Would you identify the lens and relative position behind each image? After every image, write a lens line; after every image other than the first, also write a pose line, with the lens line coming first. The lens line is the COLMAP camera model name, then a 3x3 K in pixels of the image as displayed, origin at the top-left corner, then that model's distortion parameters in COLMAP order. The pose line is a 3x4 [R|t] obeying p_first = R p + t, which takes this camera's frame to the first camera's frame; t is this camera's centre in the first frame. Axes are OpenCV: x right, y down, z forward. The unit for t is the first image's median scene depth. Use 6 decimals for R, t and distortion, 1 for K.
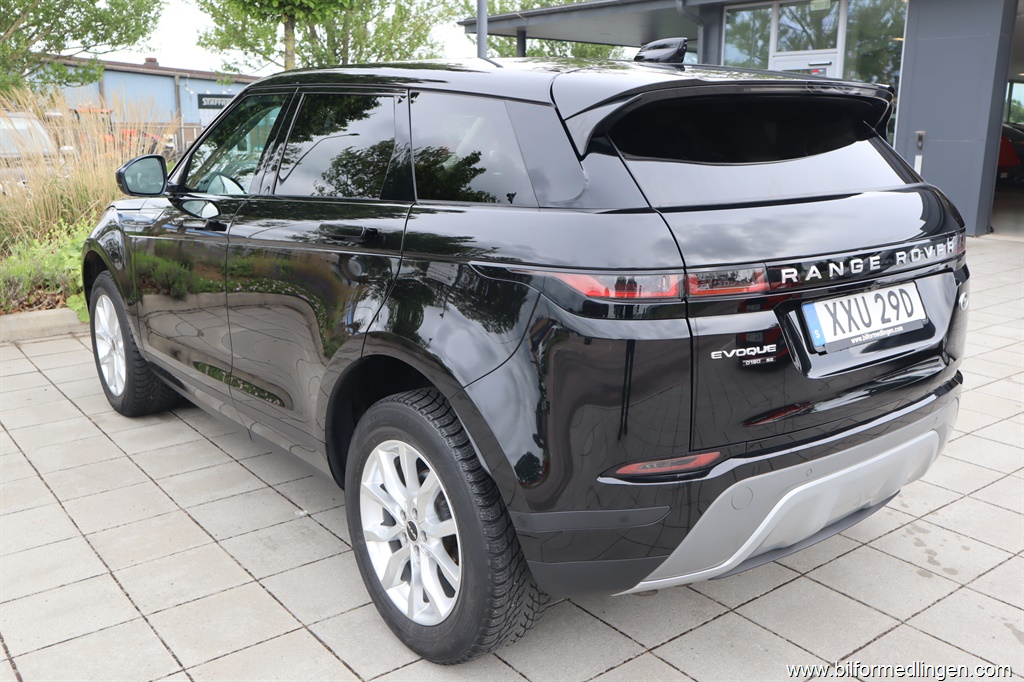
lens RADIAL K [[938.2, 0, 511.6], [0, 938.2, 336.7], [0, 0, 1]] dist [-0.019181, 0.000000]
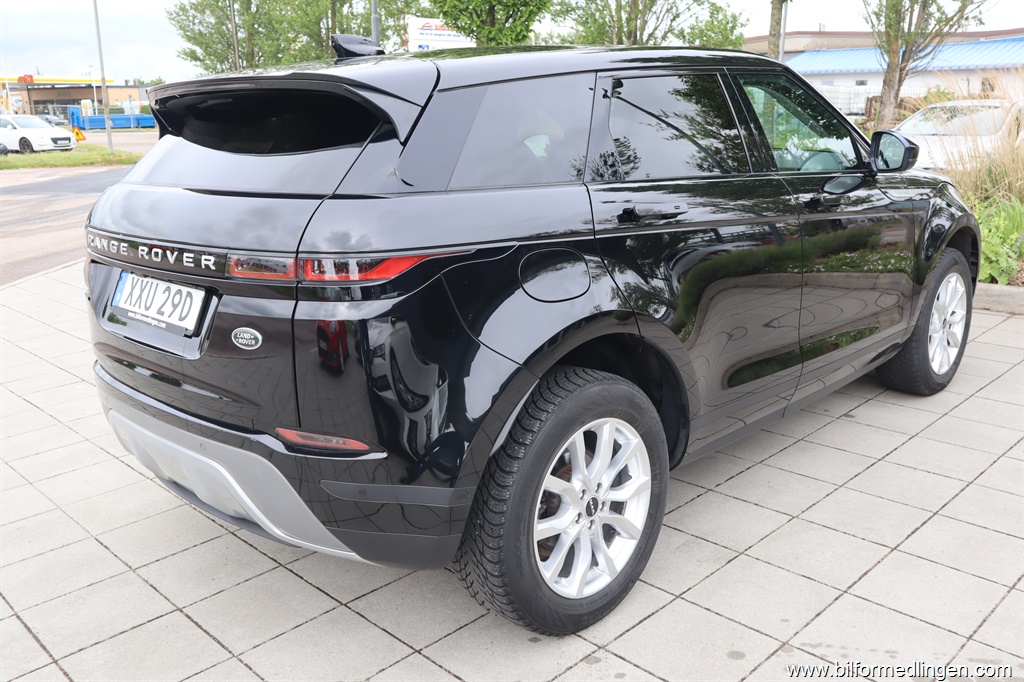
lens RADIAL K [[887.8, 0, 520.2], [0, 887.8, 334.2], [0, 0, 1]] dist [-0.020720, -0.000083]
pose [[0.120176, 0.236482, -0.964175, 1.502539], [-0.193484, 0.958169, 0.210892, -0.298569], [0.973715, 0.161209, 0.160904, 1.325610]]
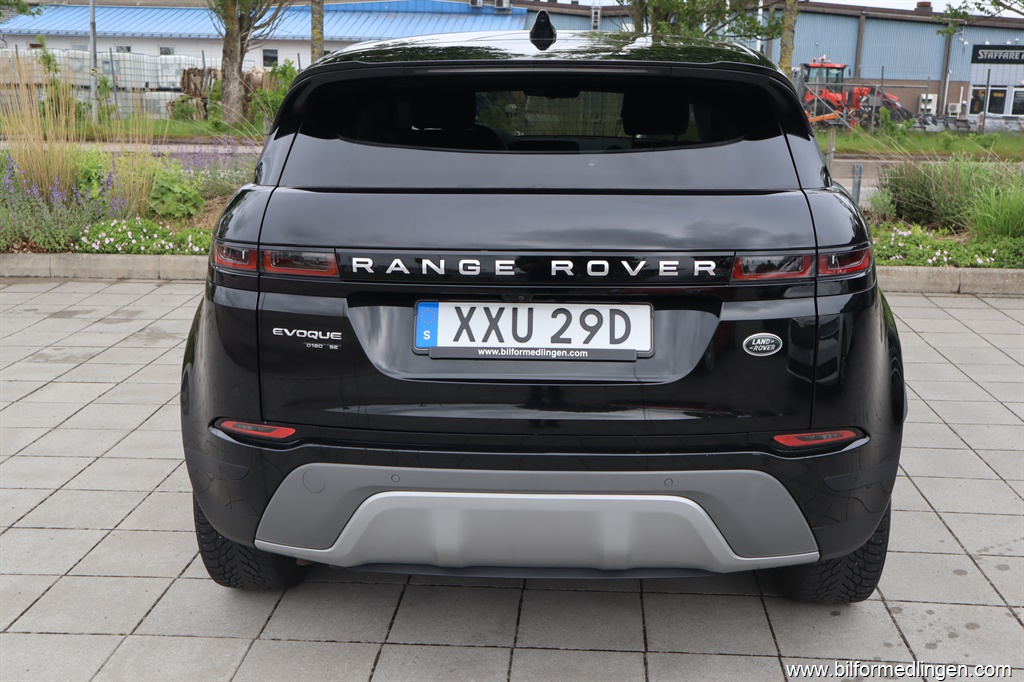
lens RADIAL K [[1136.9, 0, 512.3], [0, 1136.9, 350.4], [0, 0, 1]] dist [-0.009362, 0.000000]
pose [[0.747738, 0.159920, -0.644448, 1.113197], [-0.153641, 0.985894, 0.066385, -0.075248], [0.645974, 0.049375, 0.761761, 0.196052]]
